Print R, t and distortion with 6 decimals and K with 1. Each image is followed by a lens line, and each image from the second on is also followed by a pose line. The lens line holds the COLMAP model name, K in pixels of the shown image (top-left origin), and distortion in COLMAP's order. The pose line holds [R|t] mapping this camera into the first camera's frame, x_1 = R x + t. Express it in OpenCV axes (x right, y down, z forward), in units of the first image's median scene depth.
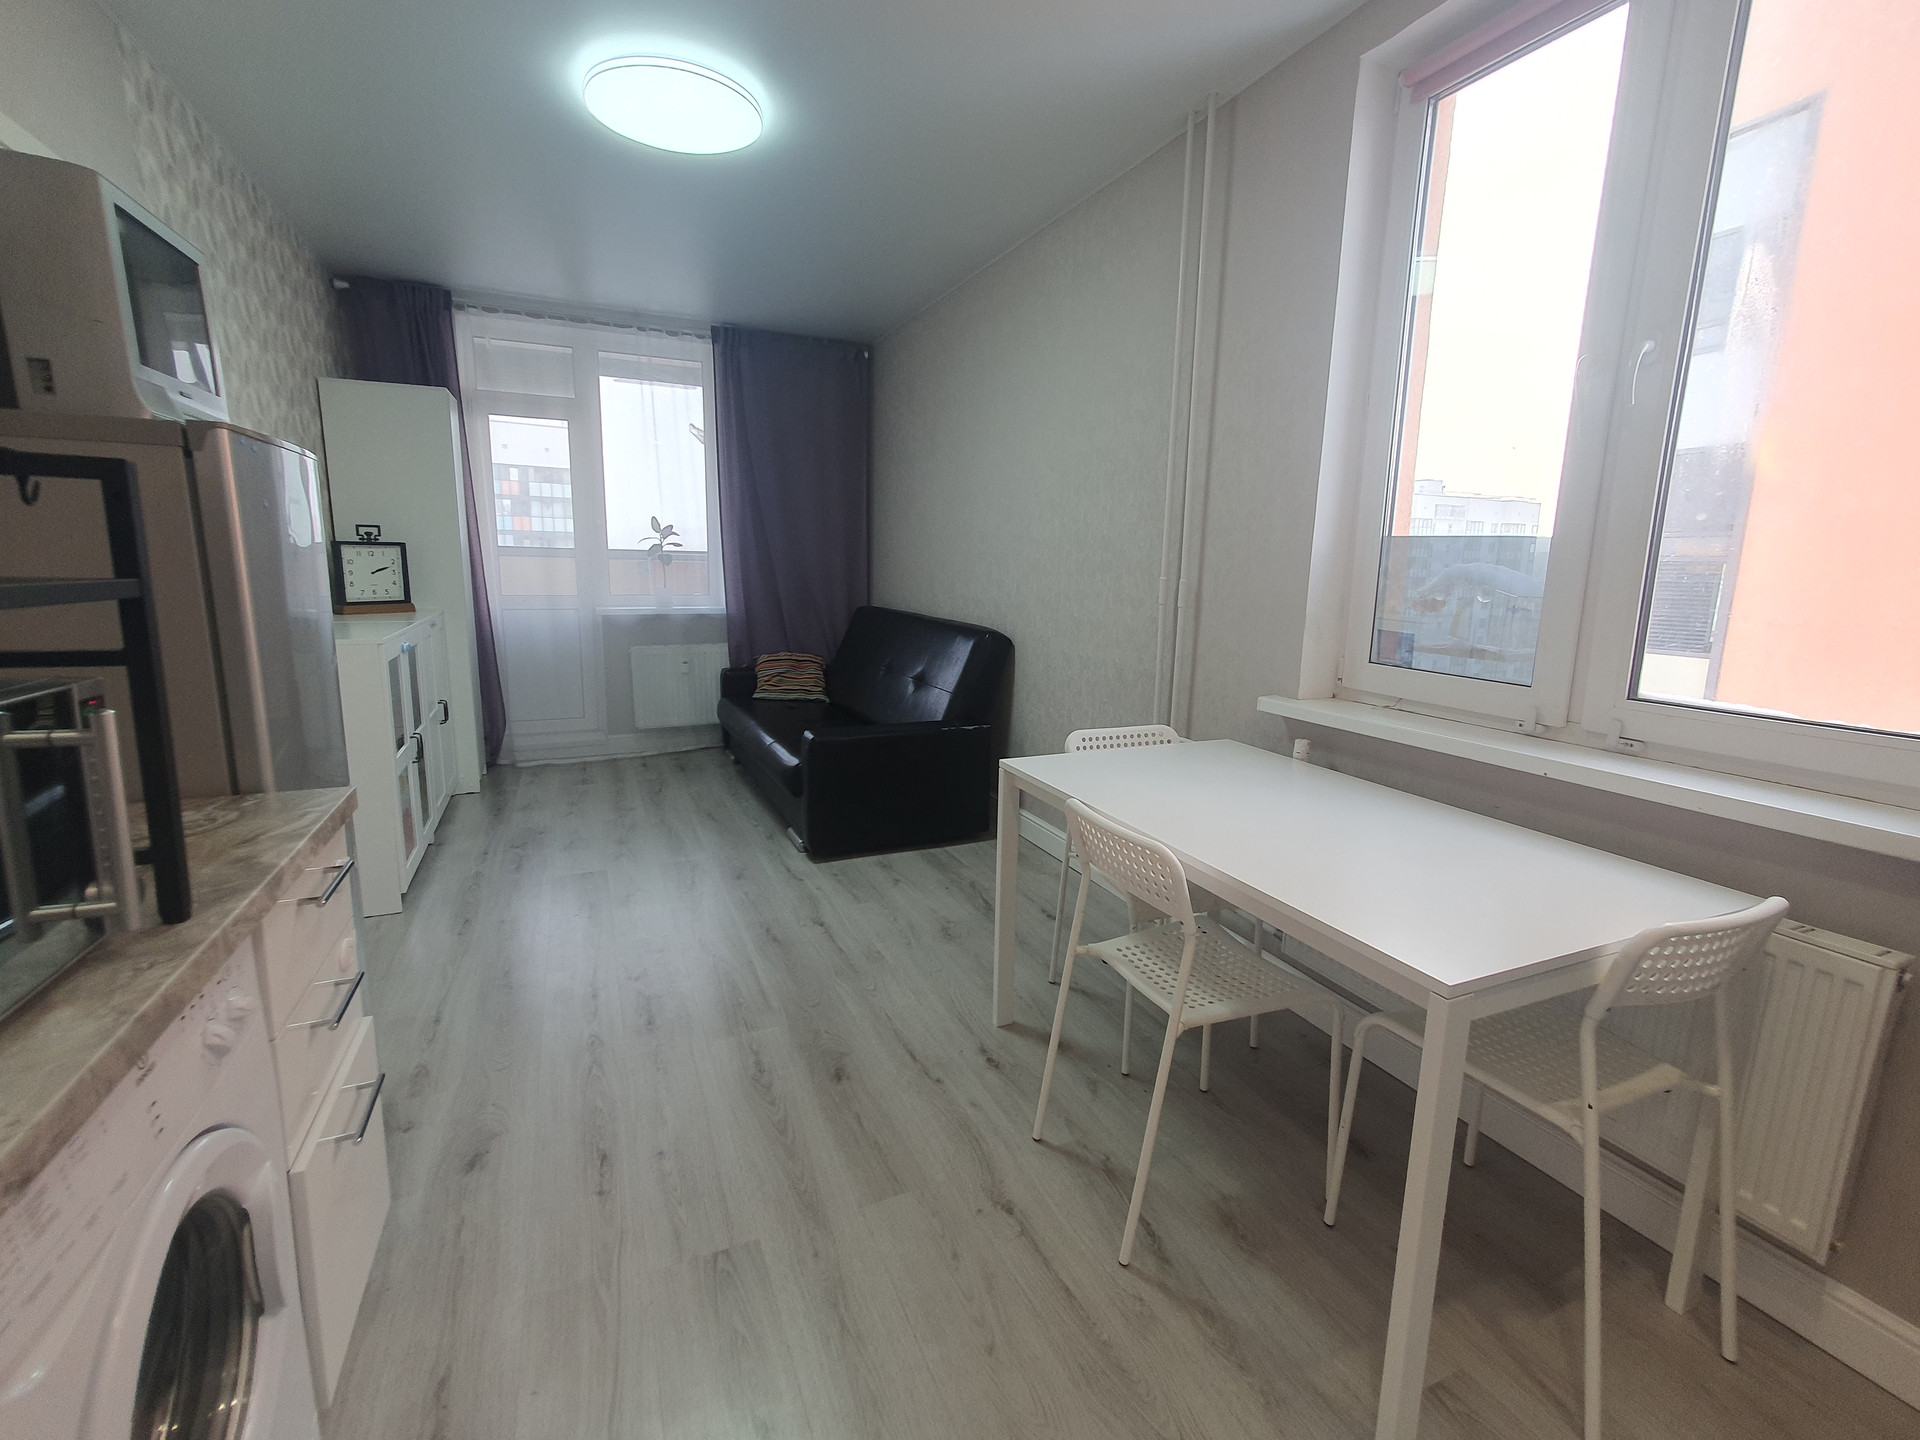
lens RADIAL K [[825.5, 0, 953.4], [0, 825.5, 697.6], [0, 0, 1]] dist [0.001382, 0.000037]
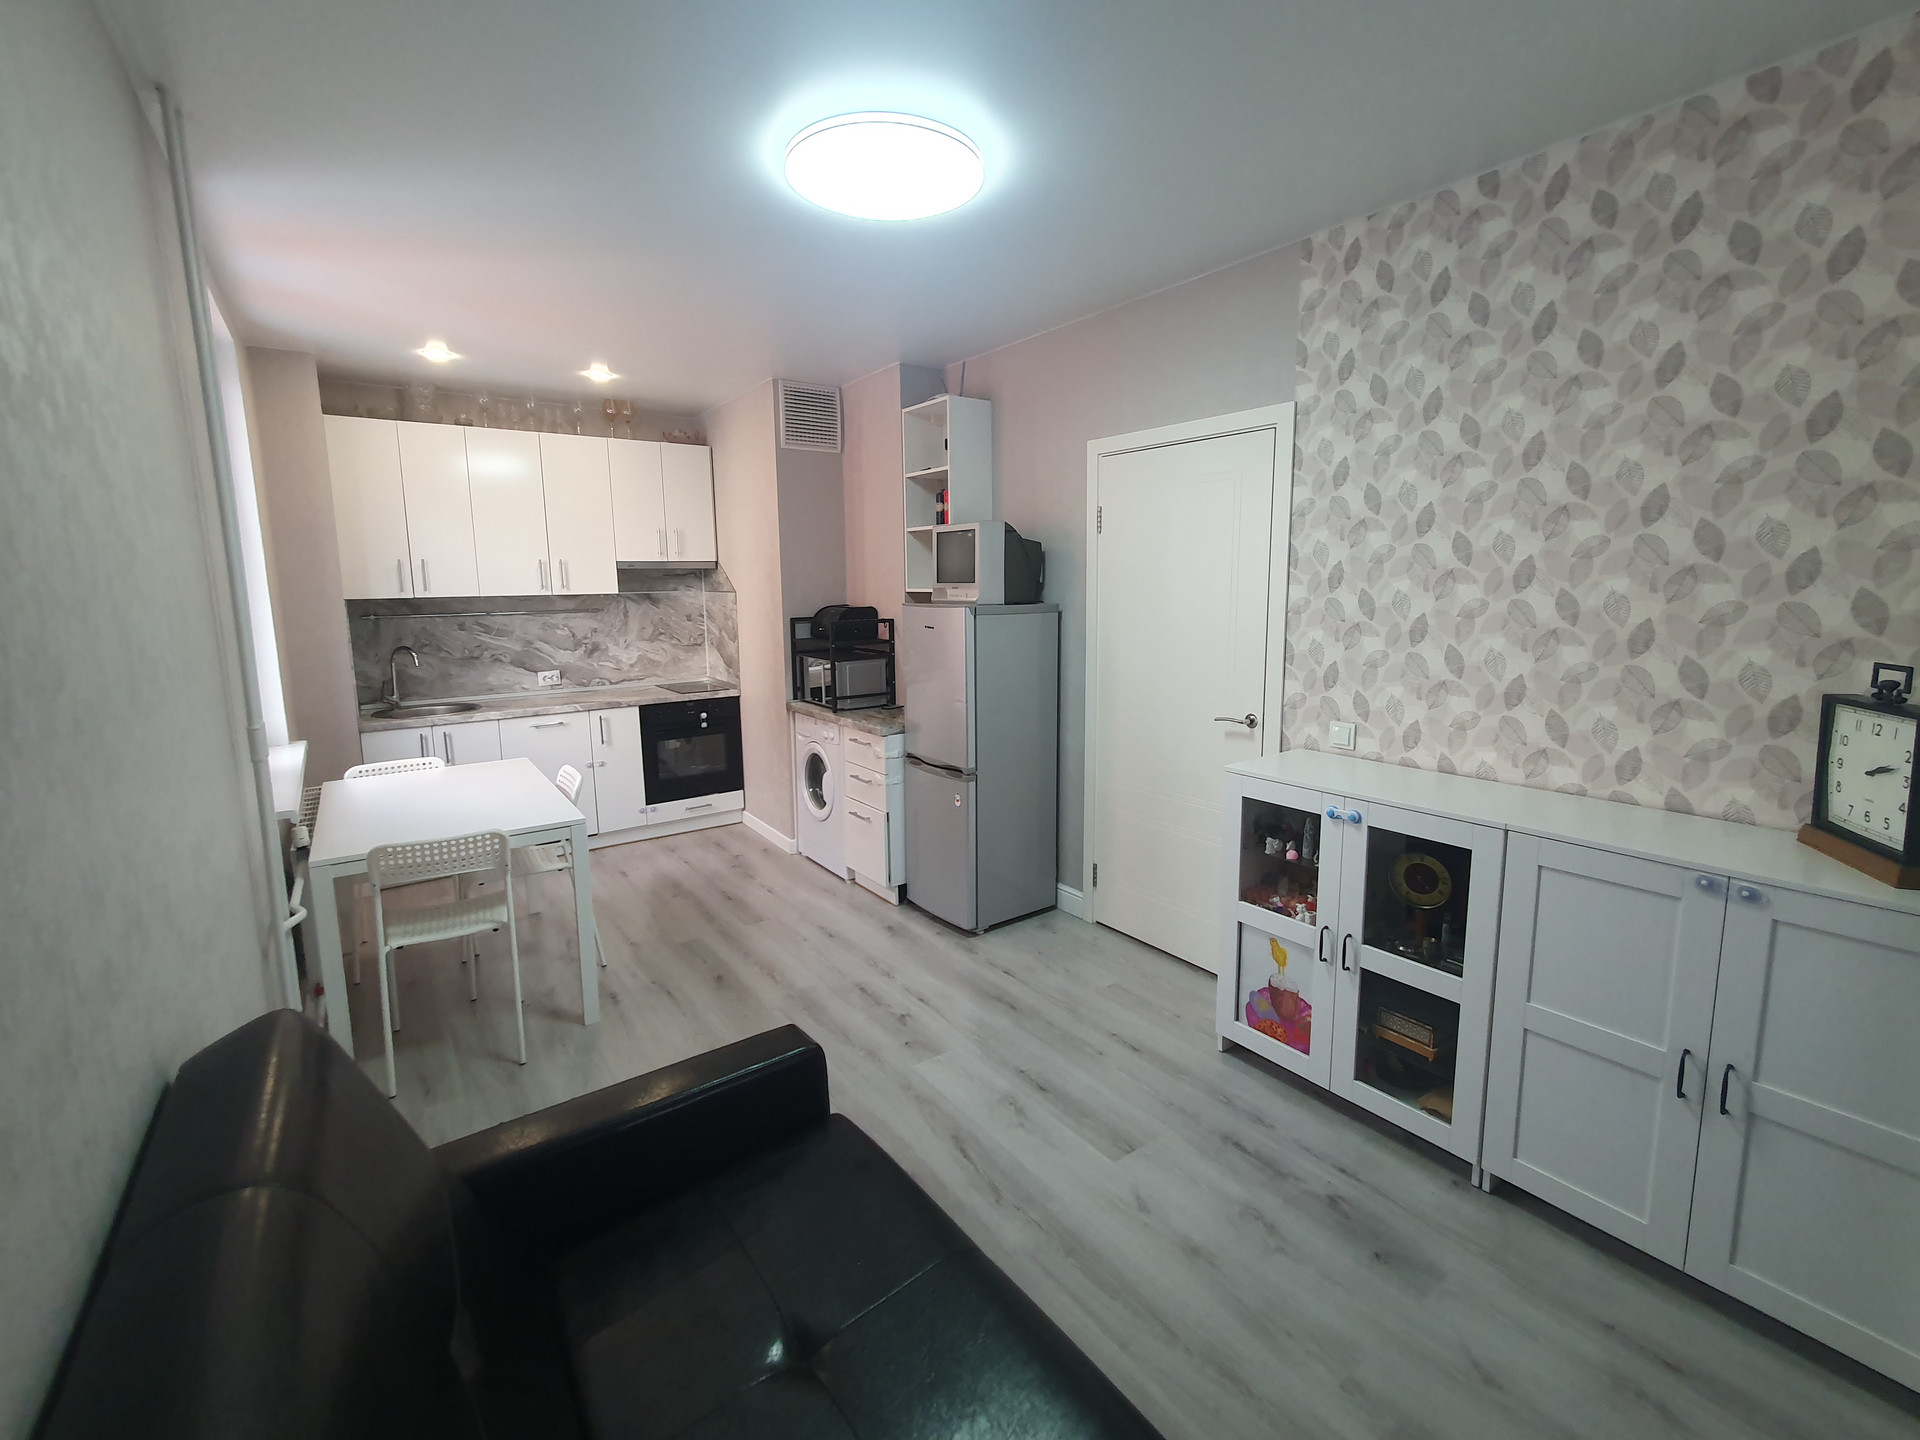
lens RADIAL K [[825.5, 0, 953.4], [0, 825.5, 697.6], [0, 0, 1]] dist [0.001382, 0.000037]
pose [[-0.979245, 0.016898, -0.201977, -0.276455], [-0.044112, 0.954862, 0.293755, -0.560896], [0.197824, 0.296568, -0.934298, 2.469493]]
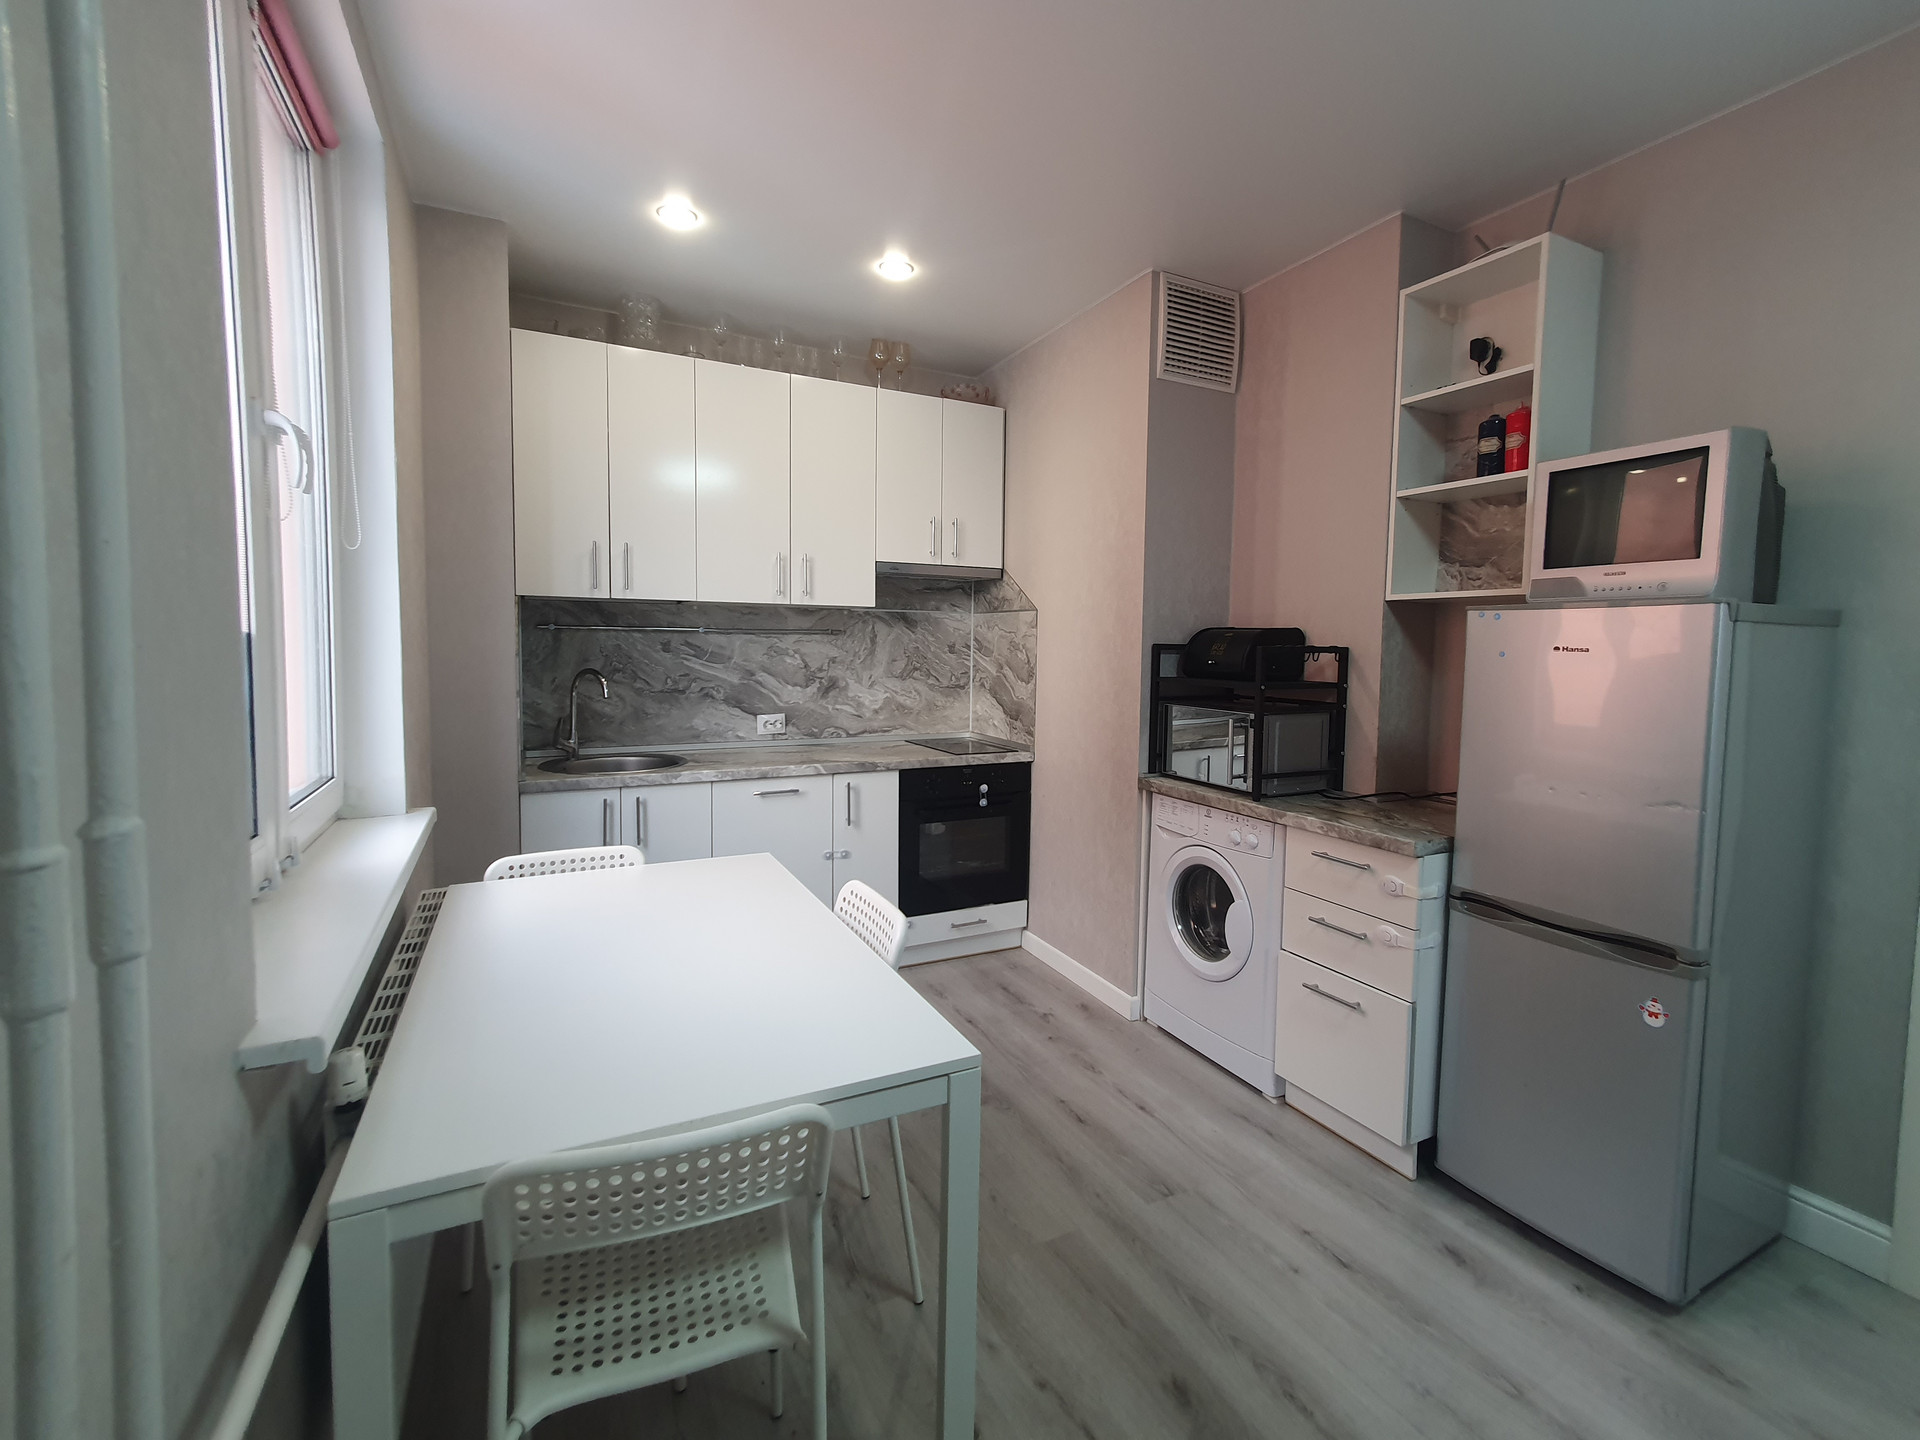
lens RADIAL K [[825.5, 0, 953.4], [0, 825.5, 697.6], [0, 0, 1]] dist [0.001382, 0.000037]
pose [[-0.998330, -0.034115, -0.046628, 0.117160], [-0.043786, 0.973287, 0.225378, -0.296854], [0.037694, 0.227043, -0.973155, 1.588499]]
